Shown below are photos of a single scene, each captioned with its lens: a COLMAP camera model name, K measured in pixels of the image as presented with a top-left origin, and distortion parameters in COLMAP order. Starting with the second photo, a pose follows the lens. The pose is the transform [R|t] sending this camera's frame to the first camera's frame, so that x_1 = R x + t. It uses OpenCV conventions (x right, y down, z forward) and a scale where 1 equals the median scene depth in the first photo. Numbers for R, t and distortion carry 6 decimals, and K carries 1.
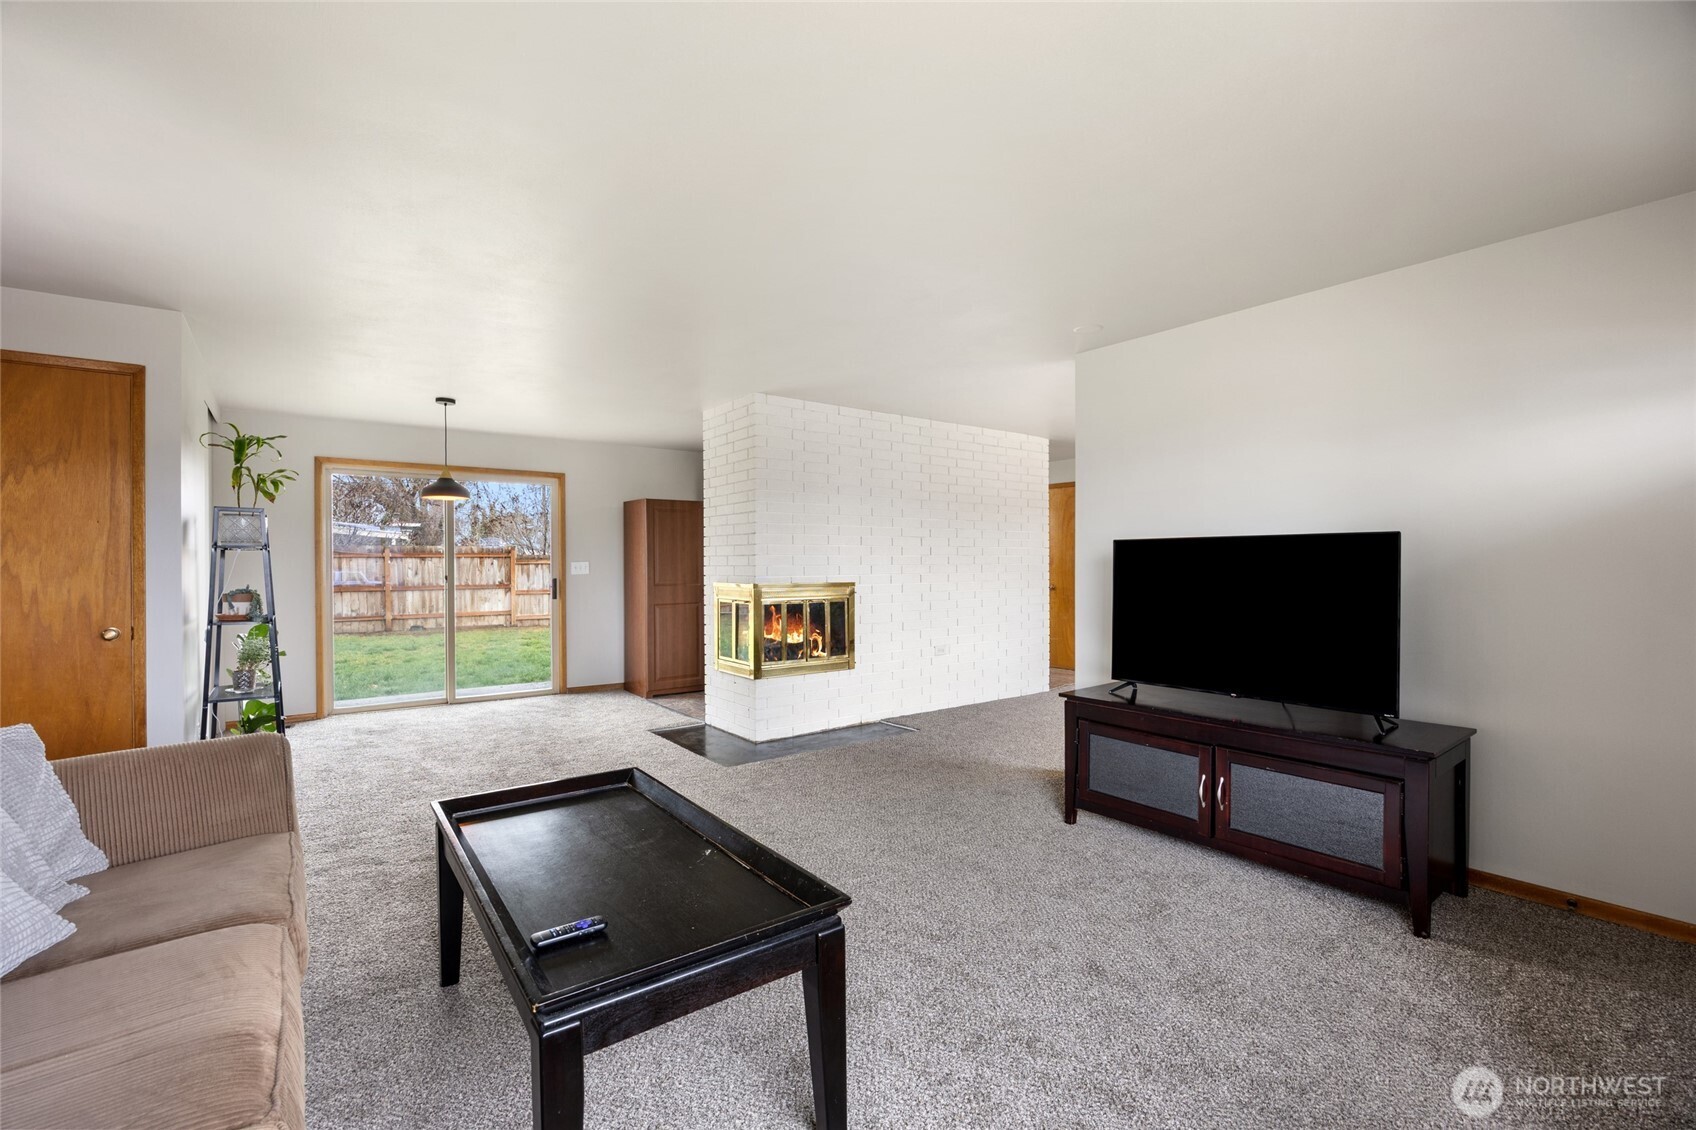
lens RADIAL K [[720.6, 0, 859.6], [0, 720.6, 567.0], [0, 0, 1]] dist [-0.020031, 0.000668]
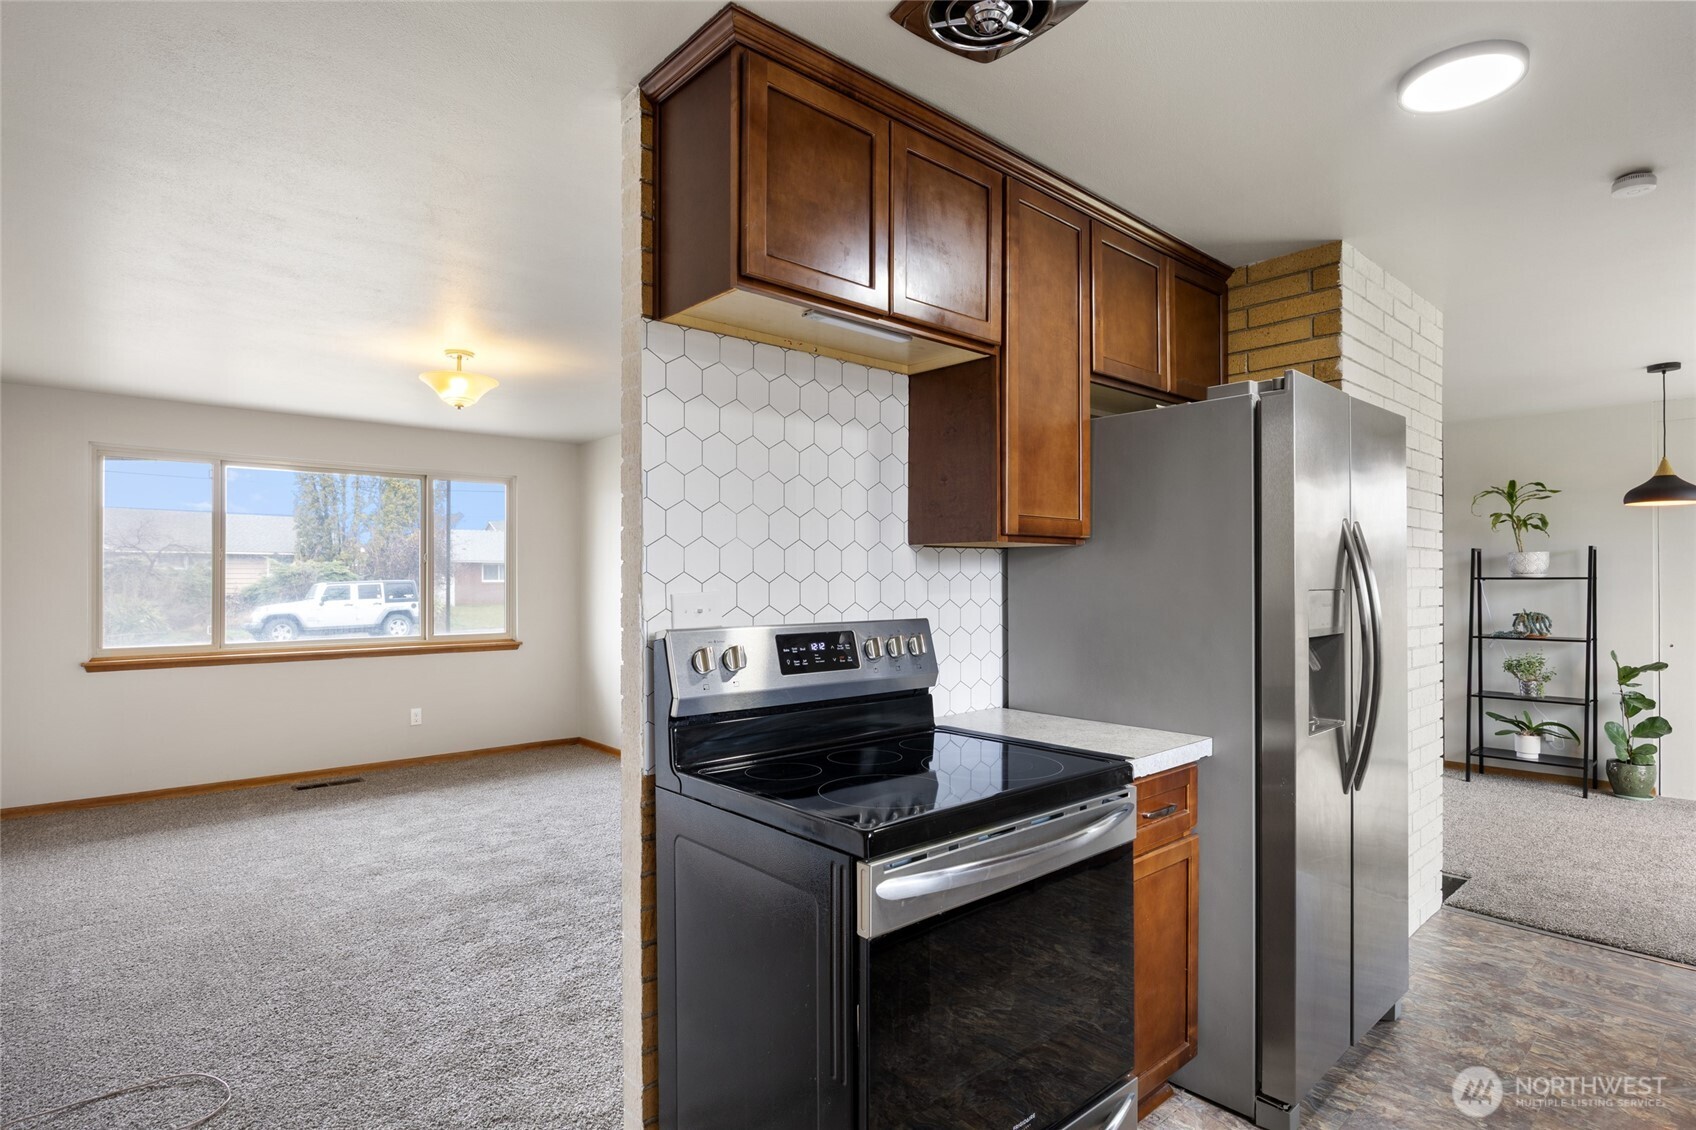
lens RADIAL K [[862.3, 0, 846.9], [0, 862.3, 569.0], [0, 0, 1]] dist [-0.010168, 0.000131]
pose [[-0.994639, 0.004242, -0.103325, 0.290681], [0.004733, 0.999979, -0.004510, -0.028379], [0.103303, -0.004975, -0.994637, 1.674089]]
